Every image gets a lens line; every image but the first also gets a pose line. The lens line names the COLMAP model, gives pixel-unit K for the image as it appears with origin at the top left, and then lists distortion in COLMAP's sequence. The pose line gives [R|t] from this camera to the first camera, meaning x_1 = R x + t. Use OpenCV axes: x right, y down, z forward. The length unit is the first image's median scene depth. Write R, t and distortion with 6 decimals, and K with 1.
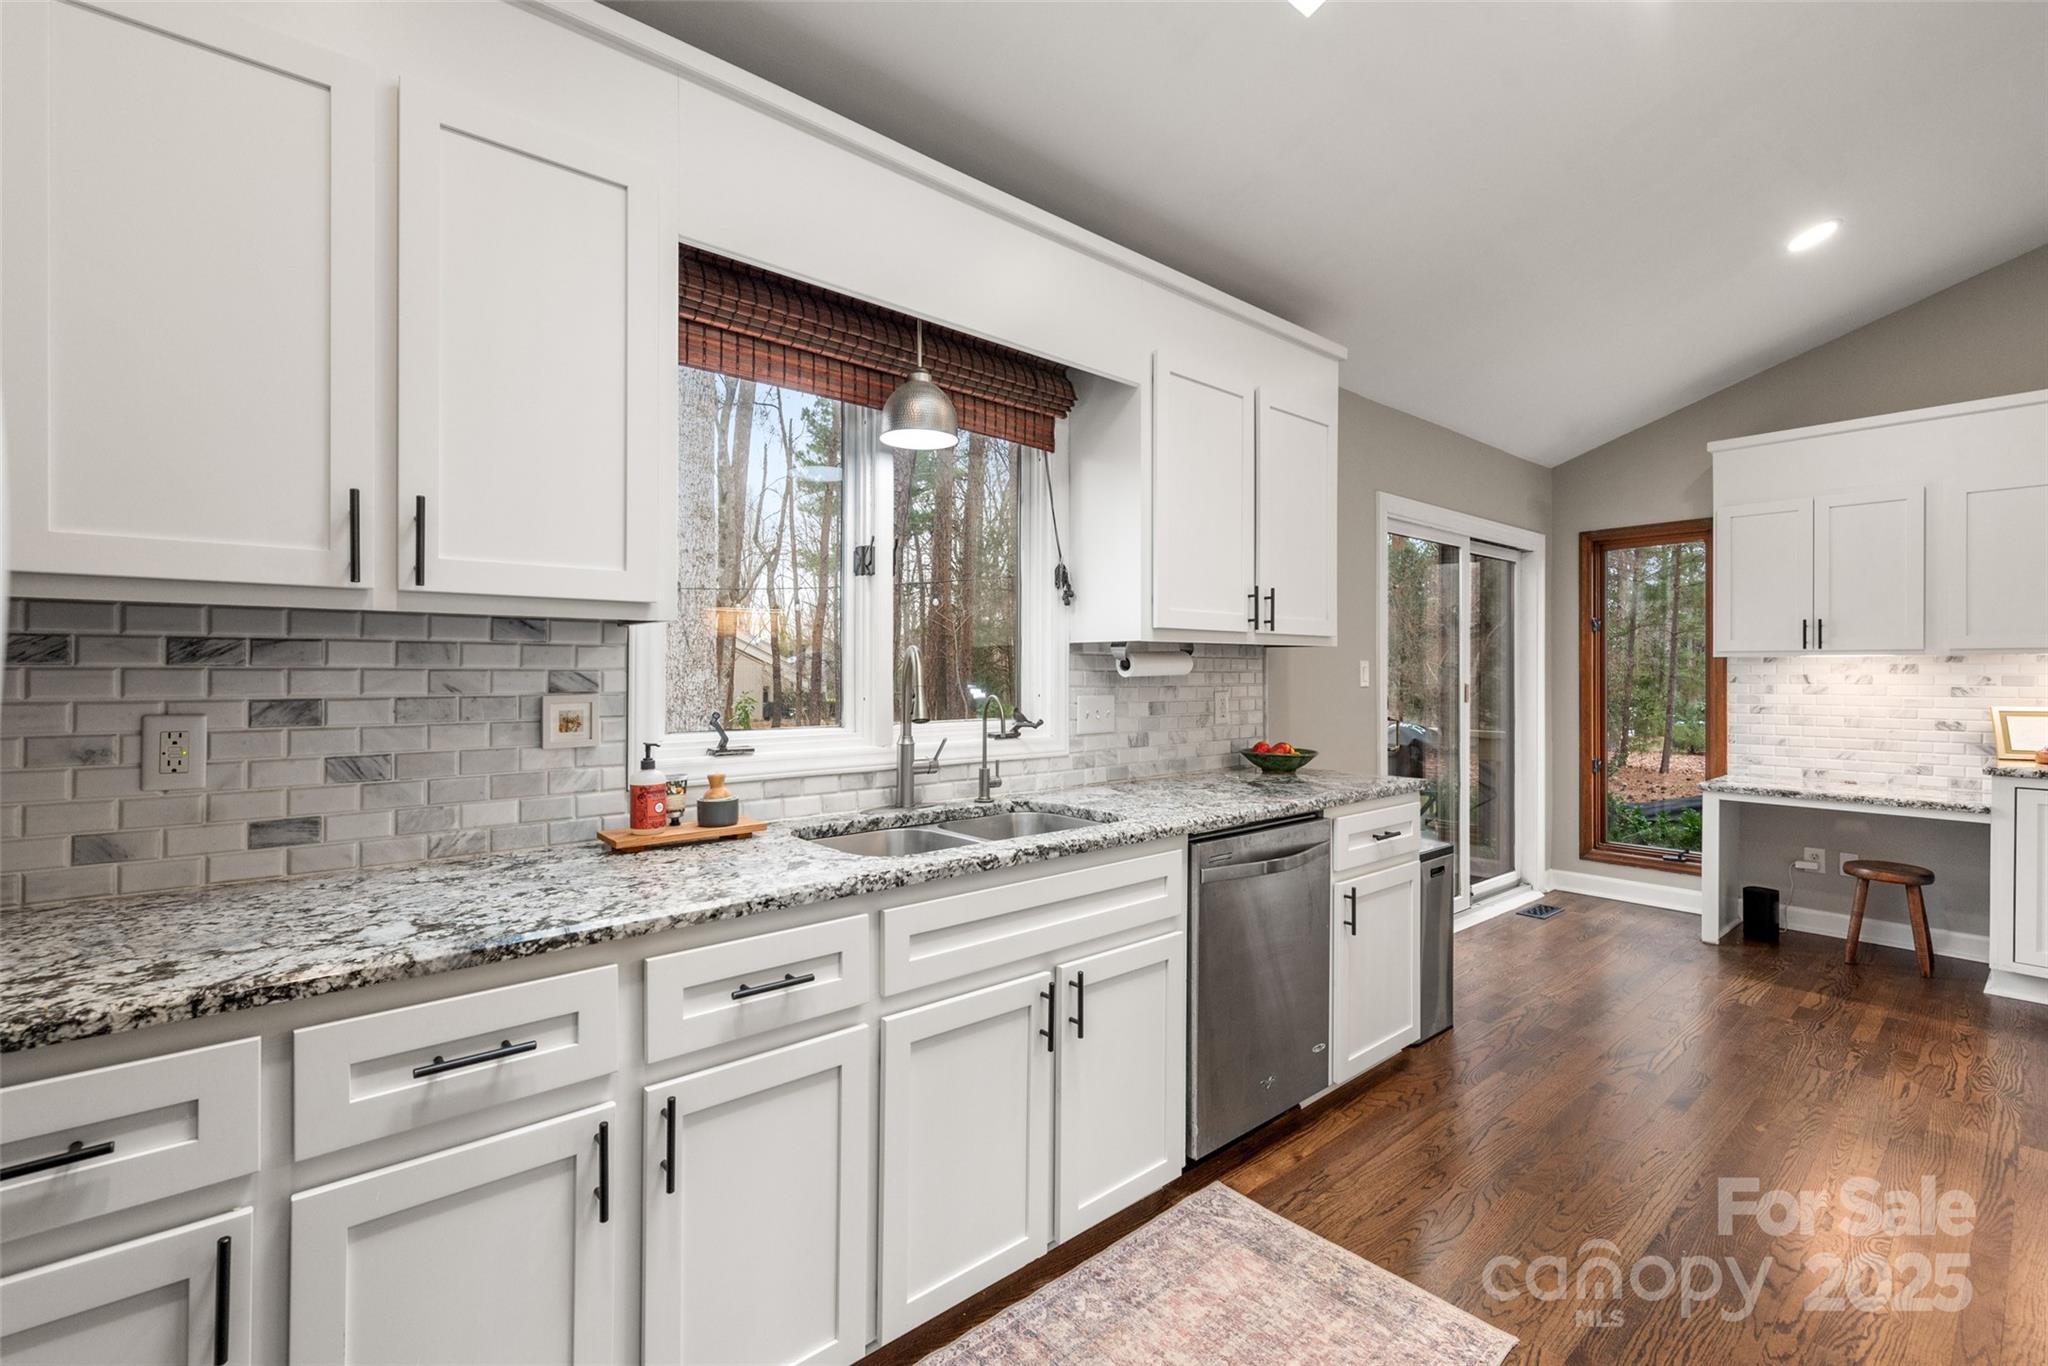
lens RADIAL K [[892.5, 0, 1001.0], [0, 892.5, 662.6], [0, 0, 1]] dist [0.000203, 0.000267]
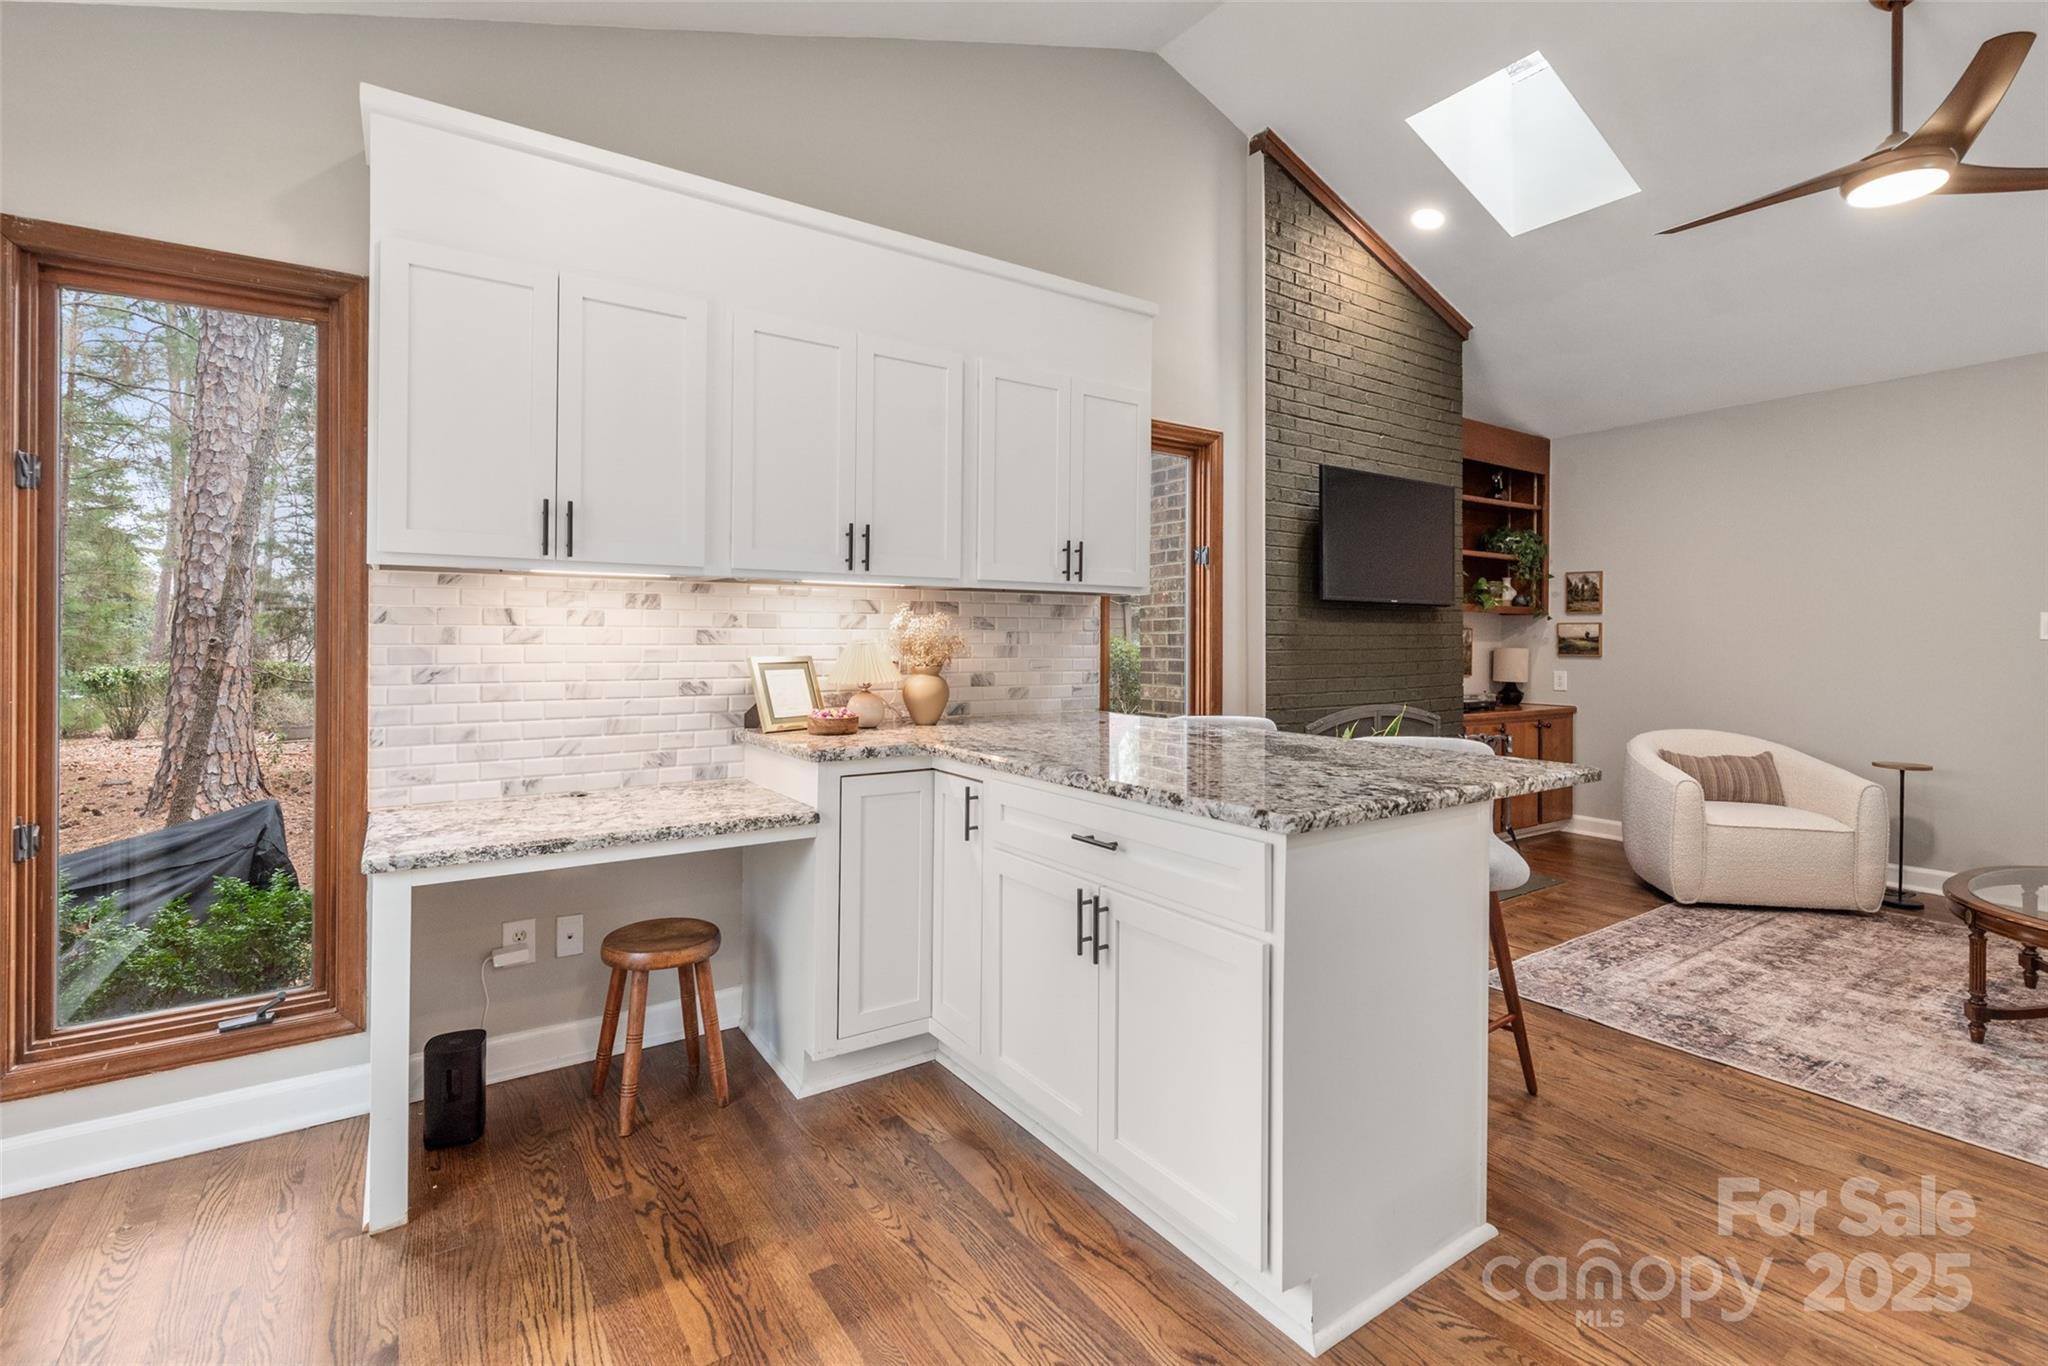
lens RADIAL K [[925.0, 0, 1043.5], [0, 925.0, 637.4], [0, 0, 1]] dist [0.002353, -0.000832]
pose [[0.086466, -0.000689, 0.996255, 0.417015], [-0.012107, 0.999925, 0.001742, 0.030073], [-0.996181, -0.012212, 0.086452, 0.715048]]
